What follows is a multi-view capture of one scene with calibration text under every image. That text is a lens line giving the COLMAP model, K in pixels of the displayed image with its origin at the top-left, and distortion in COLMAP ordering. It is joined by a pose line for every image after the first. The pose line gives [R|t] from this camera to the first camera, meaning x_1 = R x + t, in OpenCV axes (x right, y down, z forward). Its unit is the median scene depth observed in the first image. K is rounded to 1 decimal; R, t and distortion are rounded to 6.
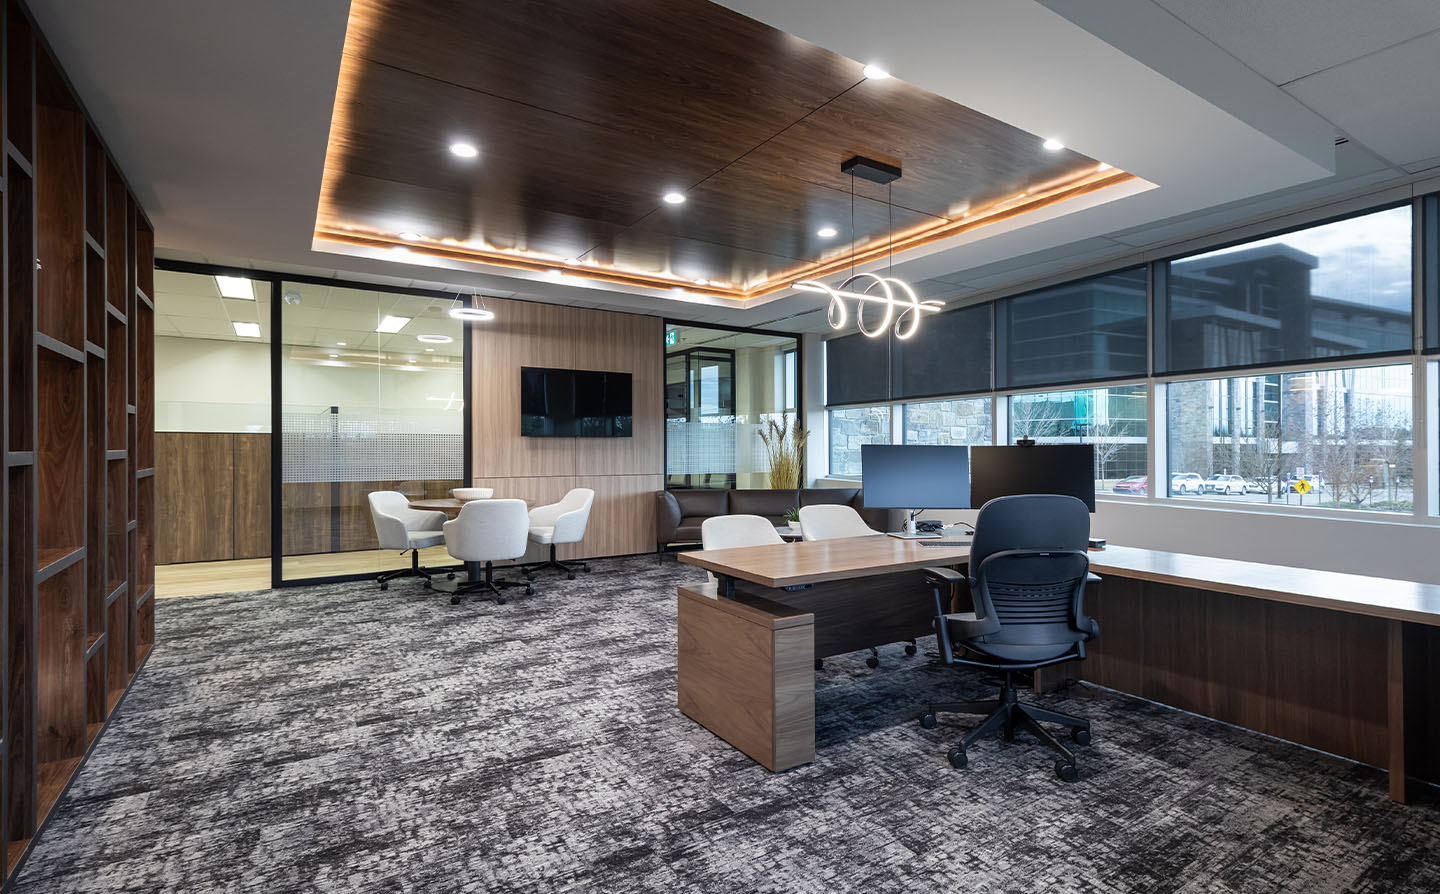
lens RADIAL K [[697.1, 0, 720.0], [0, 697.1, 447.0], [0, 0, 1]] dist [0.001081, 0.000158]
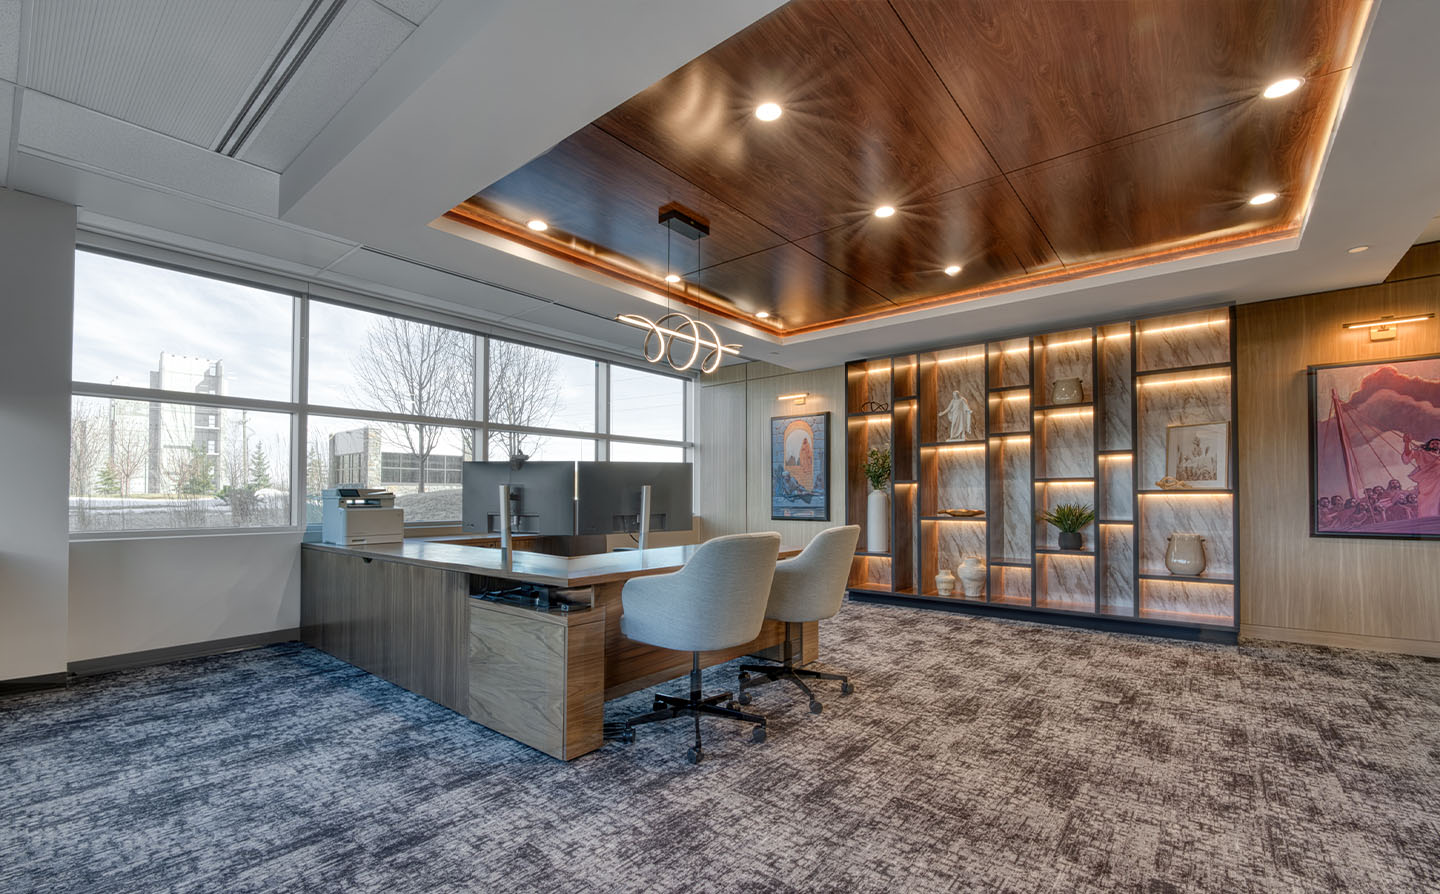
lens RADIAL K [[607.1, 0, 712.5], [0, 607.1, 492.1], [0, 0, 1]] dist [-0.000780, -0.000359]
pose [[-0.951141, -0.000451, -0.308756, 0.518965], [0.001539, 0.999980, -0.006202, 0.050940], [0.308752, -0.006374, -0.951121, 2.112264]]
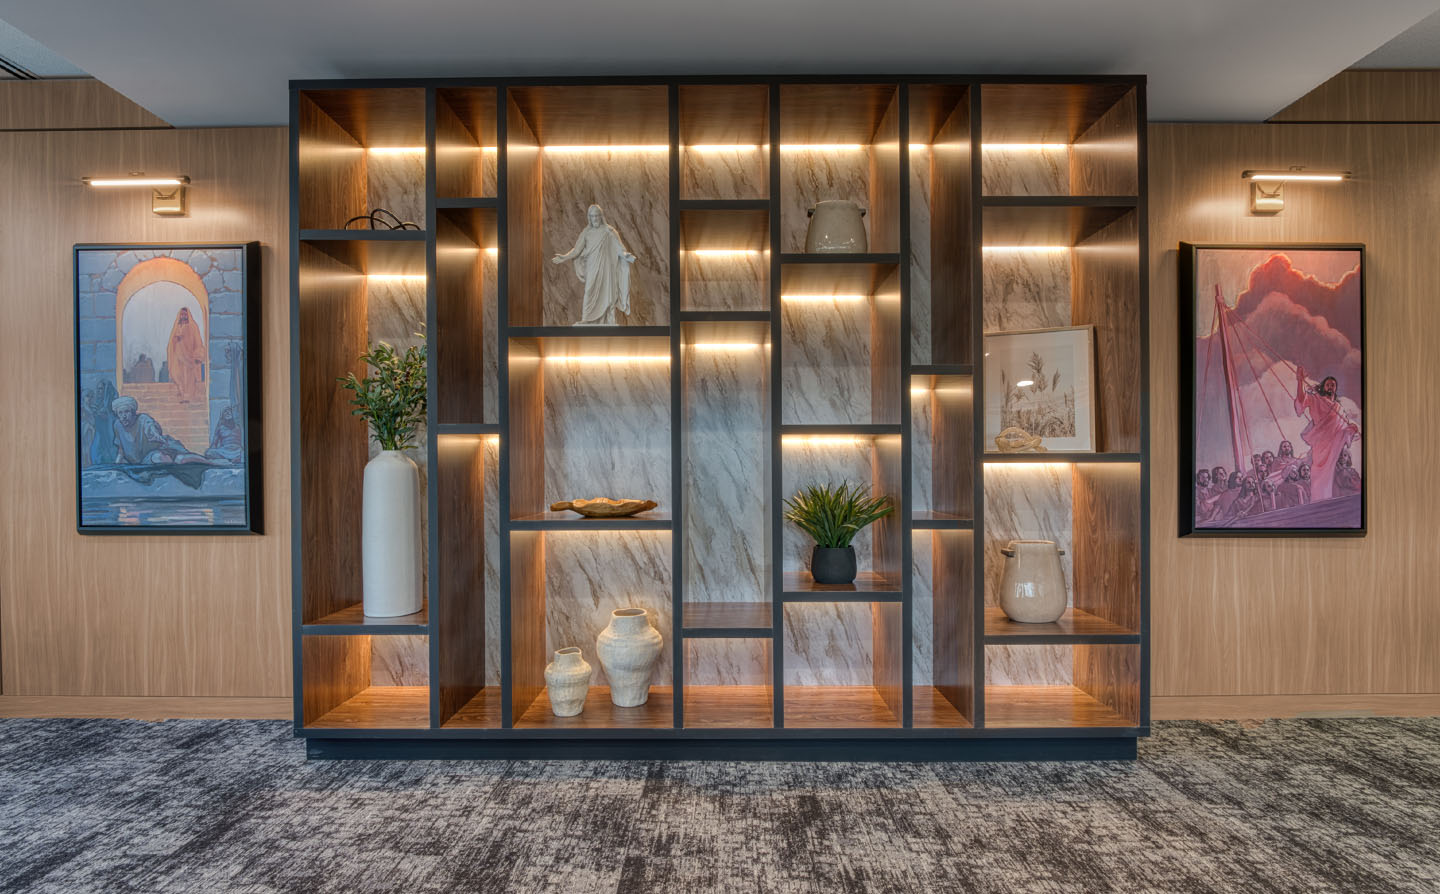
lens RADIAL K [[650.0, 0, 722.1], [0, 650.0, 478.6], [0, 0, 1]] dist [-0.010495, -0.000282]
pose [[-0.538937, 0.012564, -0.842252, -0.131351], [0.000824, 0.999896, 0.014388, 0.055299], [0.842346, 0.007061, -0.538891, 1.196993]]
